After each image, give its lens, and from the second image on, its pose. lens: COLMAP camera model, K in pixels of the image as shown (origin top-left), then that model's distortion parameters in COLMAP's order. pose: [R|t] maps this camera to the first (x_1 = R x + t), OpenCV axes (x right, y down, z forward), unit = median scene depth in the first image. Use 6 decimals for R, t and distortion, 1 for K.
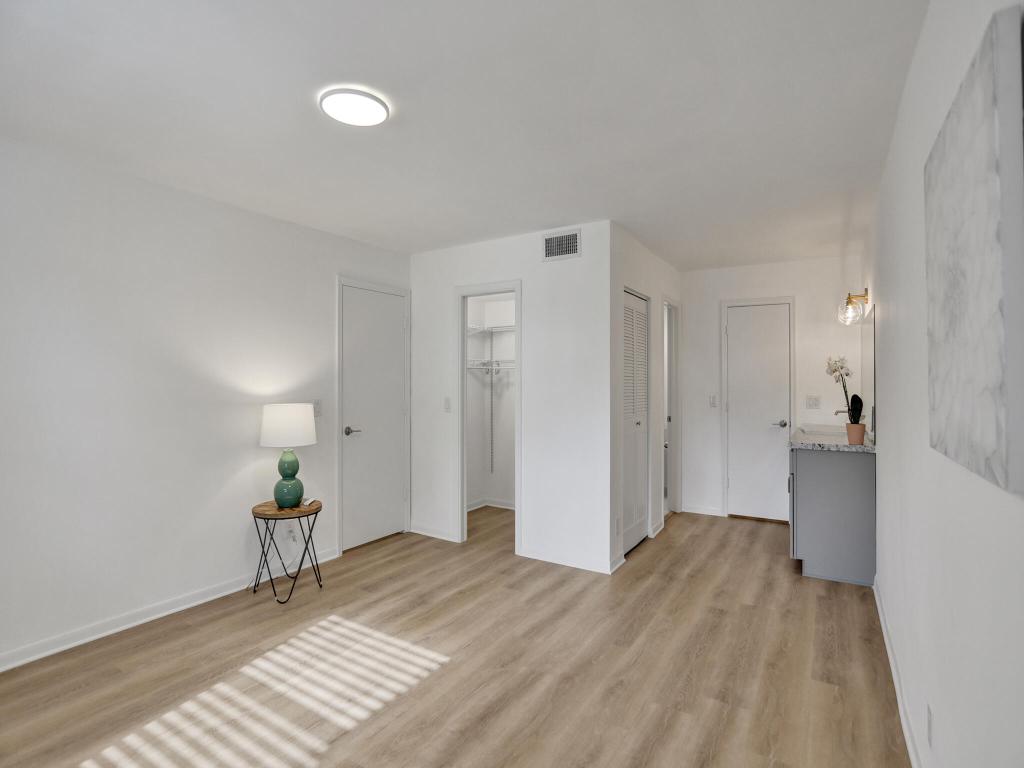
lens RADIAL K [[511.4, 0, 507.6], [0, 511.4, 381.3], [0, 0, 1]] dist [-0.063176, 0.028625]
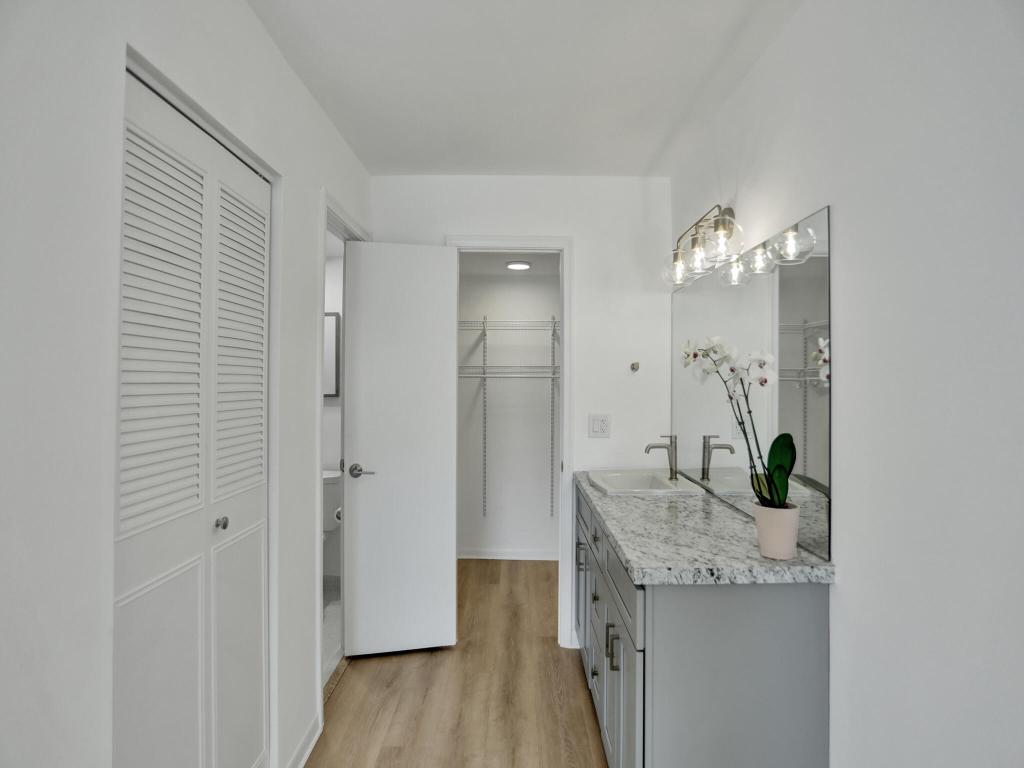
lens RADIAL K [[515.9, 0, 512.0], [0, 515.9, 384.0], [0, 0, 1]] dist [-0.064853, 0.030262]
pose [[0.849432, -0.000737, 0.527698, 0.340436], [-0.004303, 0.999956, 0.008323, -0.013837], [-0.527681, -0.009341, 0.849391, 0.854590]]
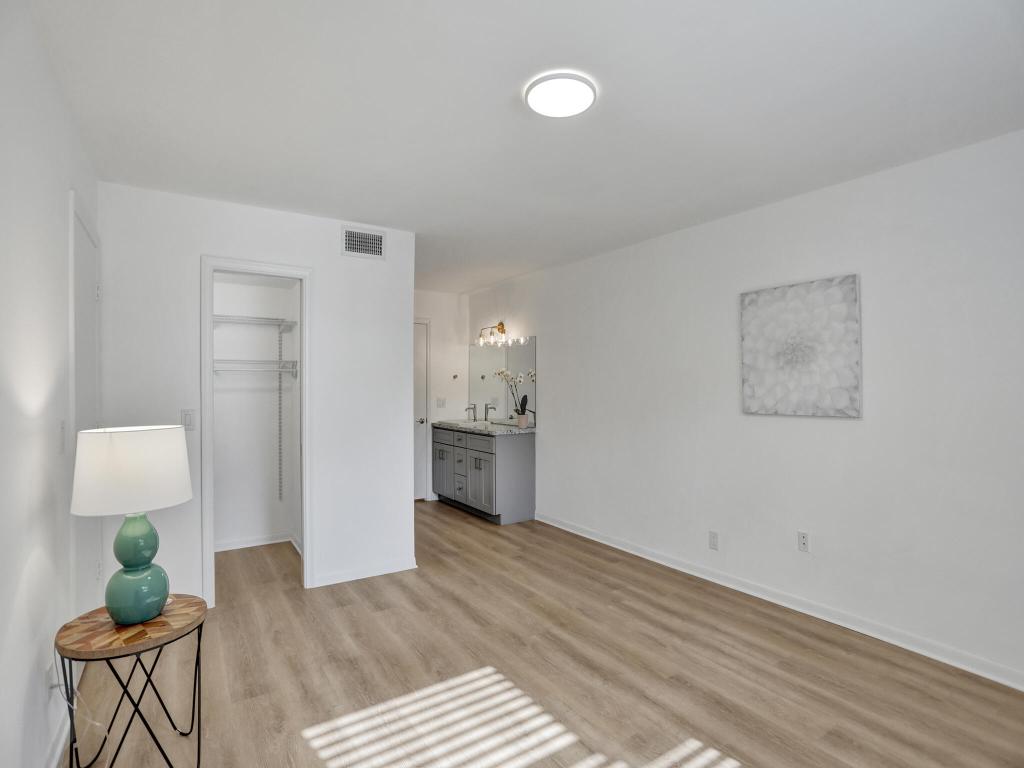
lens RADIAL K [[511.4, 0, 507.6], [0, 511.4, 381.3], [0, 0, 1]] dist [-0.063176, 0.028625]
pose [[0.416736, 0.007955, 0.908993, -0.802797], [0.001897, 0.999952, -0.009620, 0.002436], [-0.909026, 0.005733, 0.416700, 0.447436]]
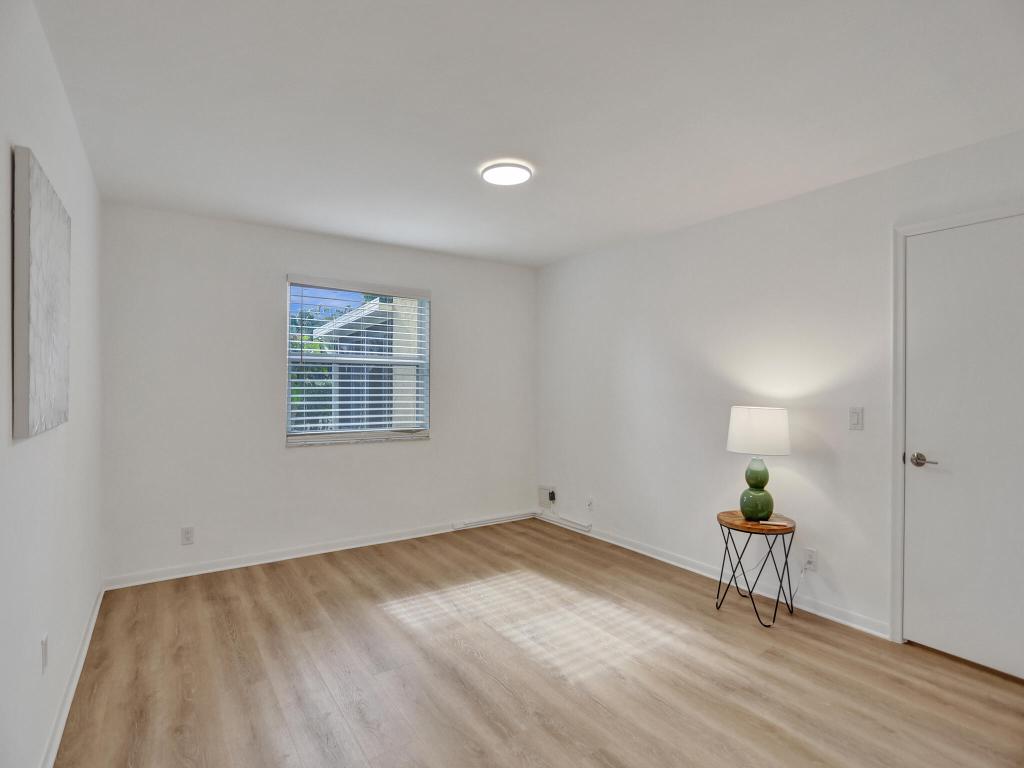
lens RADIAL K [[515.9, 0, 512.0], [0, 515.9, 384.0], [0, 0, 1]] dist [-0.064853, 0.030262]
pose [[-0.389435, -0.007444, -0.921024, 0.621383], [-0.006178, 0.999966, -0.005470, 0.011317], [0.921033, 0.003560, -0.389468, 1.009190]]
